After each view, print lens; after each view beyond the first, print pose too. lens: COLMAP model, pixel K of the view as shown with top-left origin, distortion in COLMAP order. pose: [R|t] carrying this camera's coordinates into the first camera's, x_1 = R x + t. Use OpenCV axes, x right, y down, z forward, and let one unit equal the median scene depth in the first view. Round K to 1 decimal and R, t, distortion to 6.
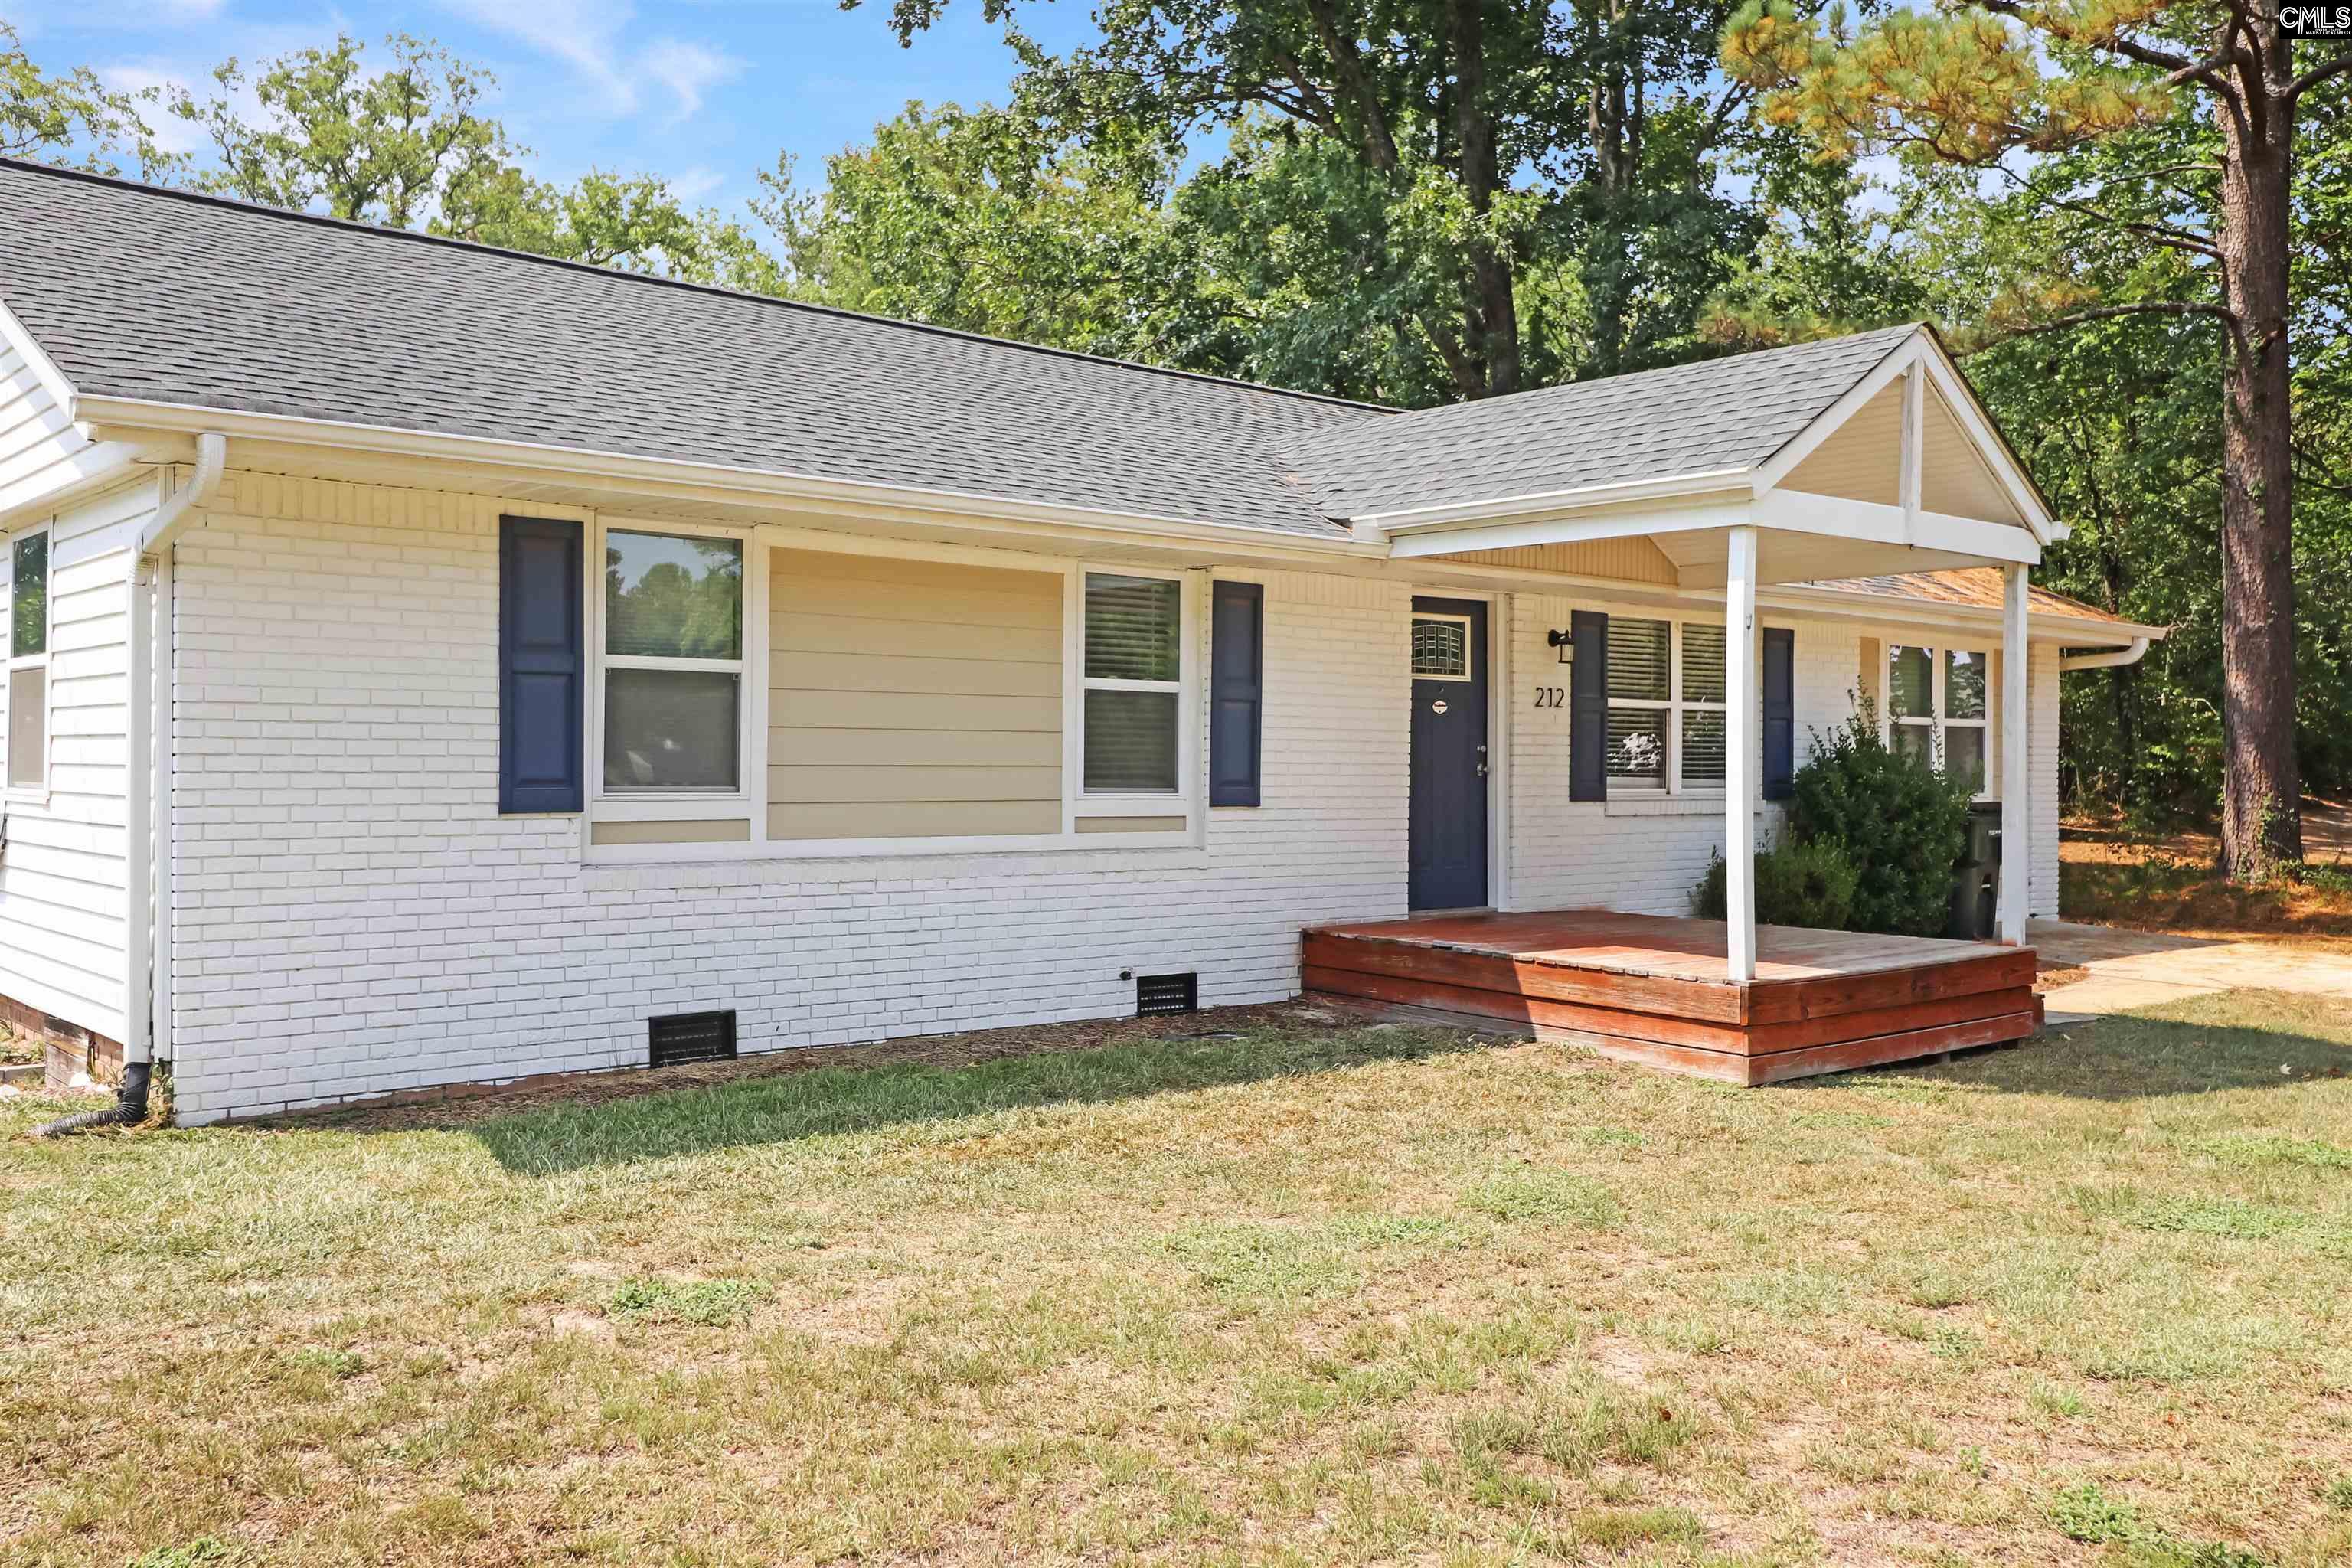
lens RADIAL K [[1940.4, 0, 1181.2], [0, 1940.4, 776.0], [0, 0, 1]] dist [0.018003, 0.007634]
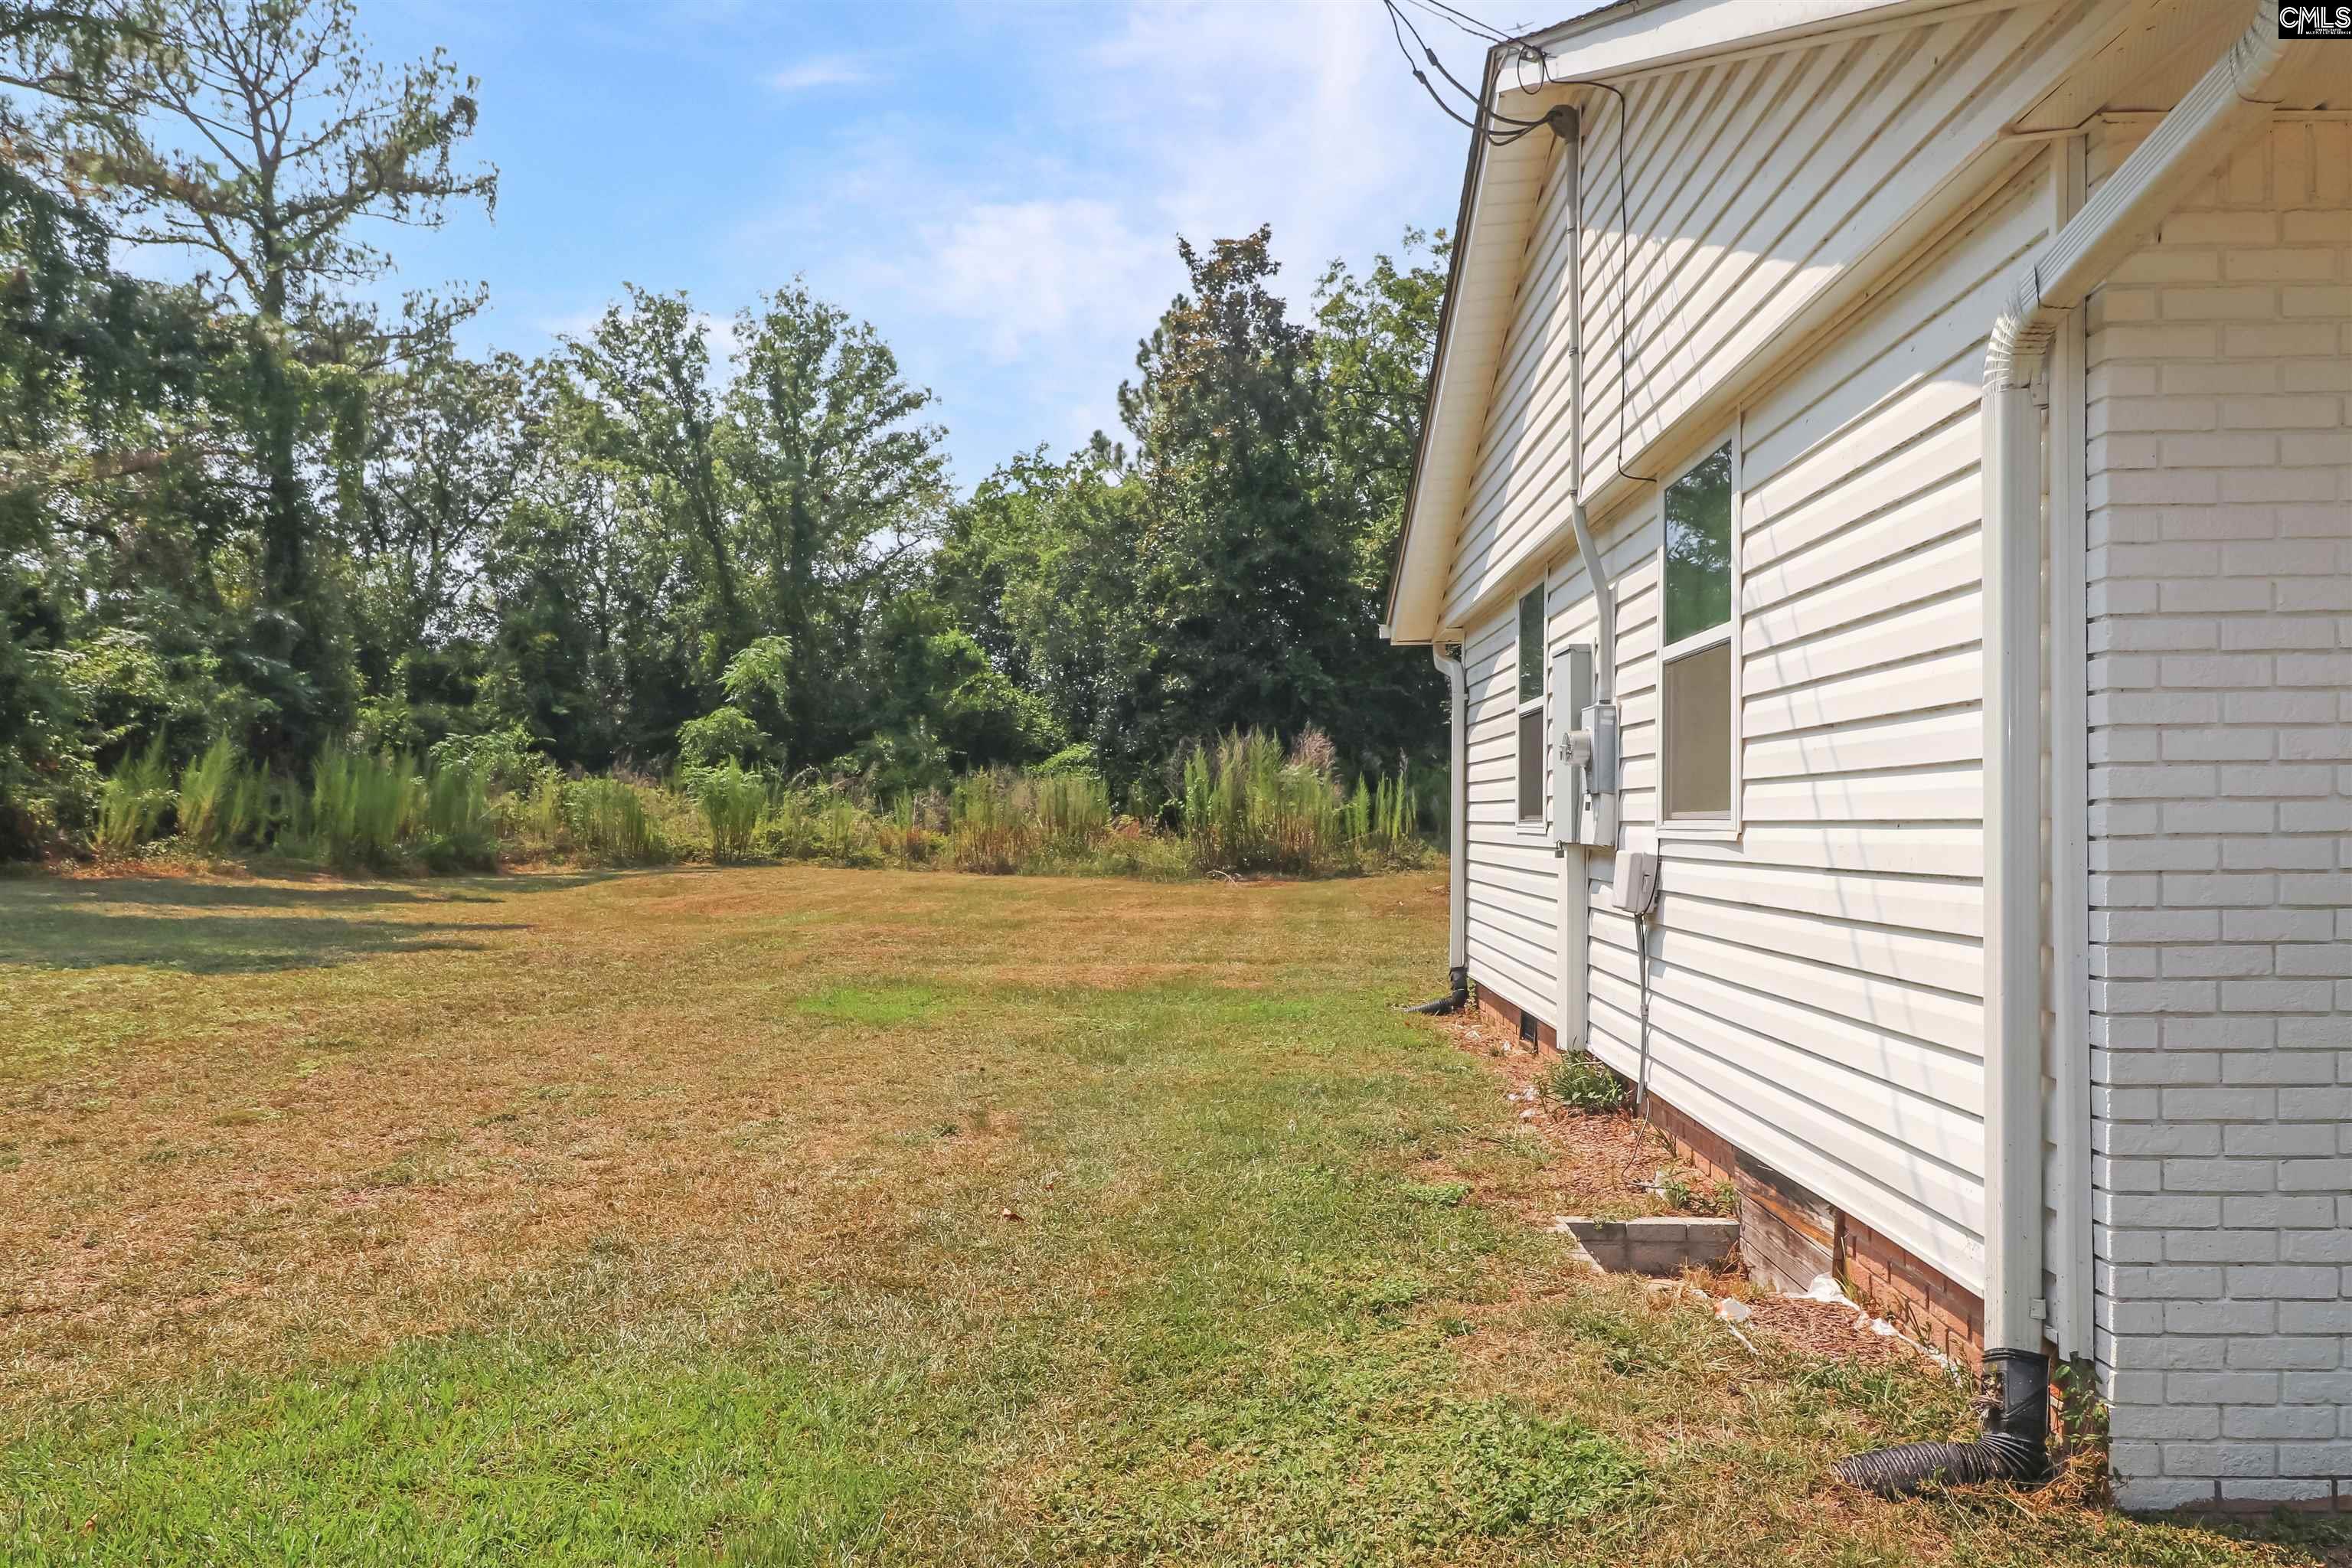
lens RADIAL K [[1639.9, 0, 1179.8], [0, 1639.9, 796.7], [0, 0, 1]] dist [0.025603, 0.004296]
pose [[0.730767, -0.023204, -0.682232, -0.392126], [0.008441, 0.999653, -0.024958, 0.013806], [0.682575, 0.012479, 0.730709, 0.531795]]
